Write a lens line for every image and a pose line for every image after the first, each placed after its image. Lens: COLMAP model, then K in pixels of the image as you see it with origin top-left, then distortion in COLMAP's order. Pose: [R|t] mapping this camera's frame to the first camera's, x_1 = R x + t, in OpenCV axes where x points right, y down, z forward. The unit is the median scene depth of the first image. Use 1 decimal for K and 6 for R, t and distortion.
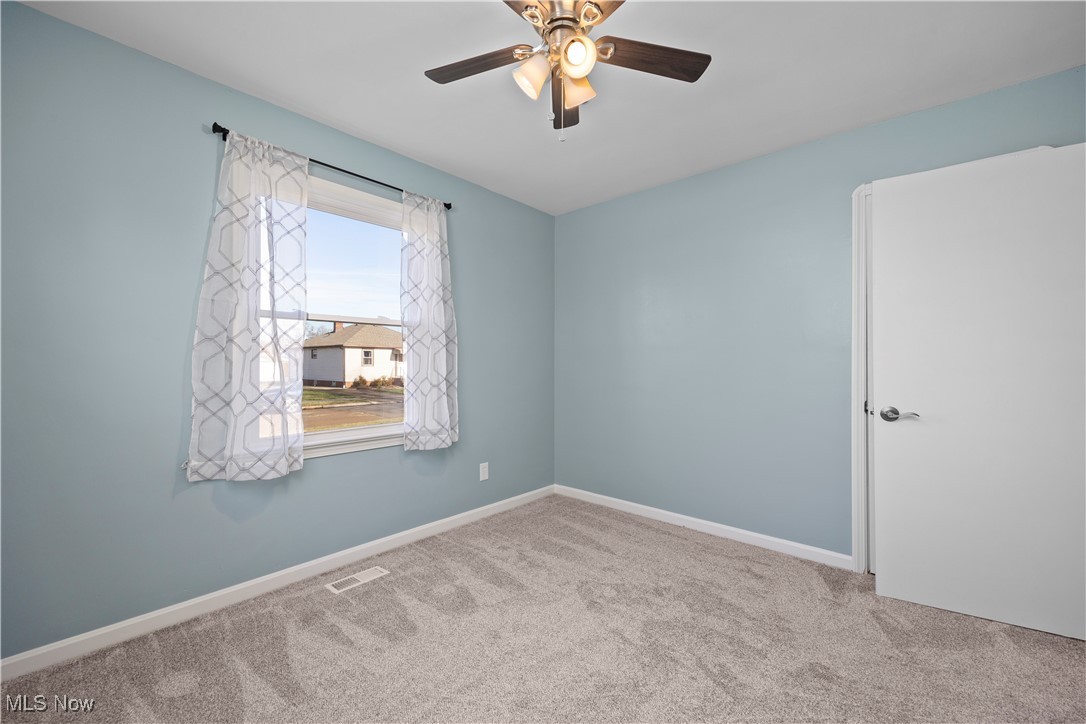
lens RADIAL K [[440.5, 0, 539.6], [0, 440.5, 365.6], [0, 0, 1]] dist [0.009822, -0.001674]
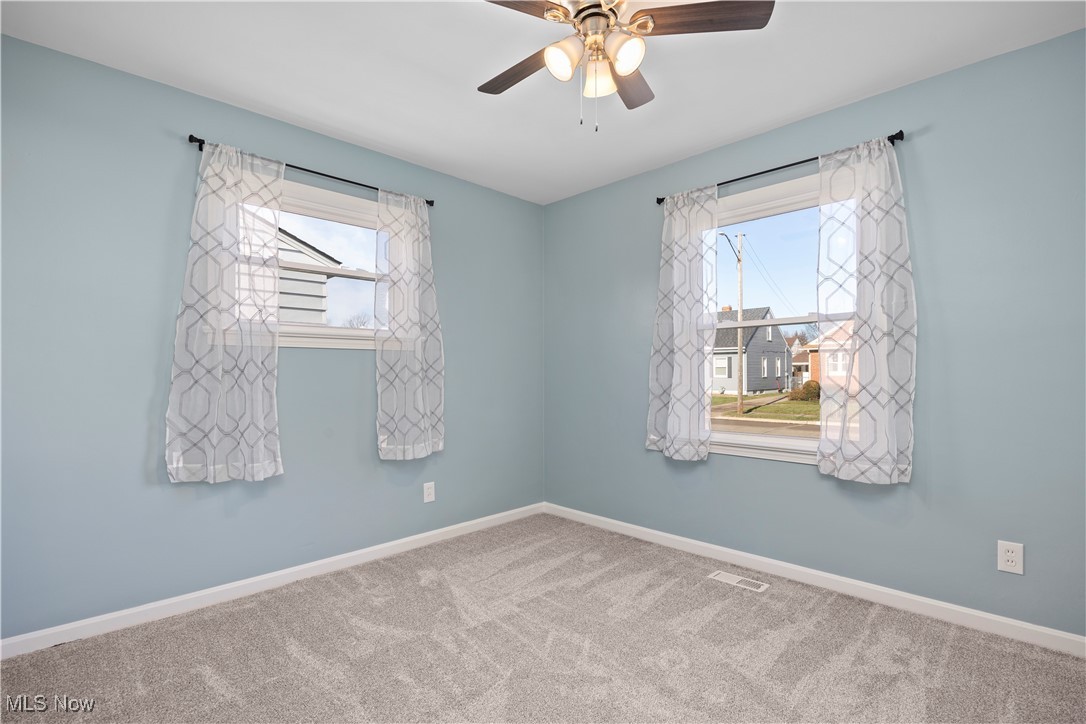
lens RADIAL K [[520.0, 0, 541.3], [0, 520.0, 368.4], [0, 0, 1]] dist [-0.013862, 0.000870]
pose [[-0.072883, -0.000565, -0.997340, 0.776190], [0.007934, 0.999968, -0.001147, -0.005992], [0.997309, -0.007996, -0.072876, 0.618372]]
